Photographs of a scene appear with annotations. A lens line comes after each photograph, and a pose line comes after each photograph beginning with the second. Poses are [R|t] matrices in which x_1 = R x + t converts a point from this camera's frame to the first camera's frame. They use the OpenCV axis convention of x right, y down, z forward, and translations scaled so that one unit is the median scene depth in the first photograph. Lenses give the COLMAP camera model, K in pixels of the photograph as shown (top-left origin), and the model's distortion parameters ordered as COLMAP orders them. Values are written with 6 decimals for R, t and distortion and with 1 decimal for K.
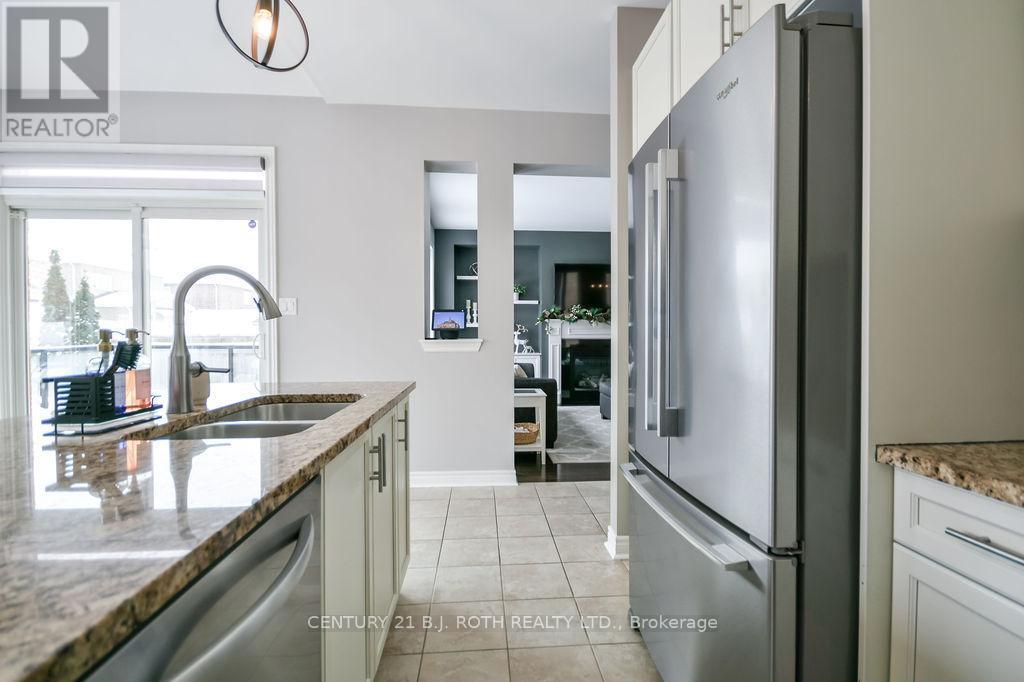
lens RADIAL K [[468.0, 0, 506.4], [0, 468.0, 338.5], [0, 0, 1]] dist [-0.000185, -0.002444]
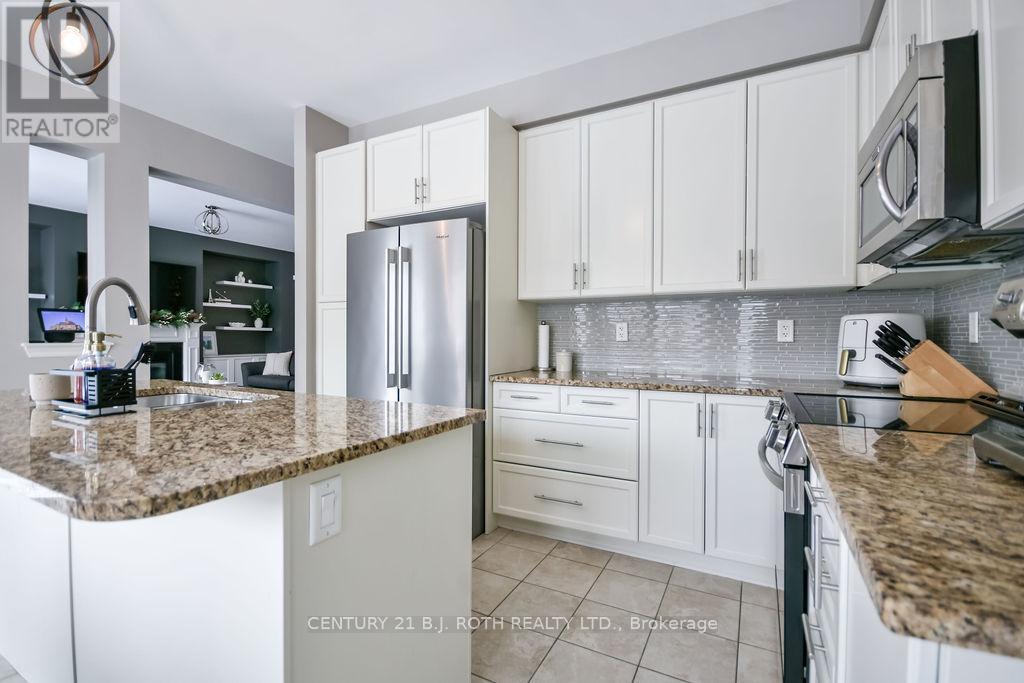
lens RADIAL K [[468.0, 0, 513.2], [0, 468.0, 338.8], [0, 0, 1]] dist [-0.000185, -0.002444]
pose [[0.513693, 0.000739, 0.857974, -0.440064], [0.004514, 0.999983, -0.003564, 0.001441], [-0.857962, 0.005704, 0.513681, -0.171373]]
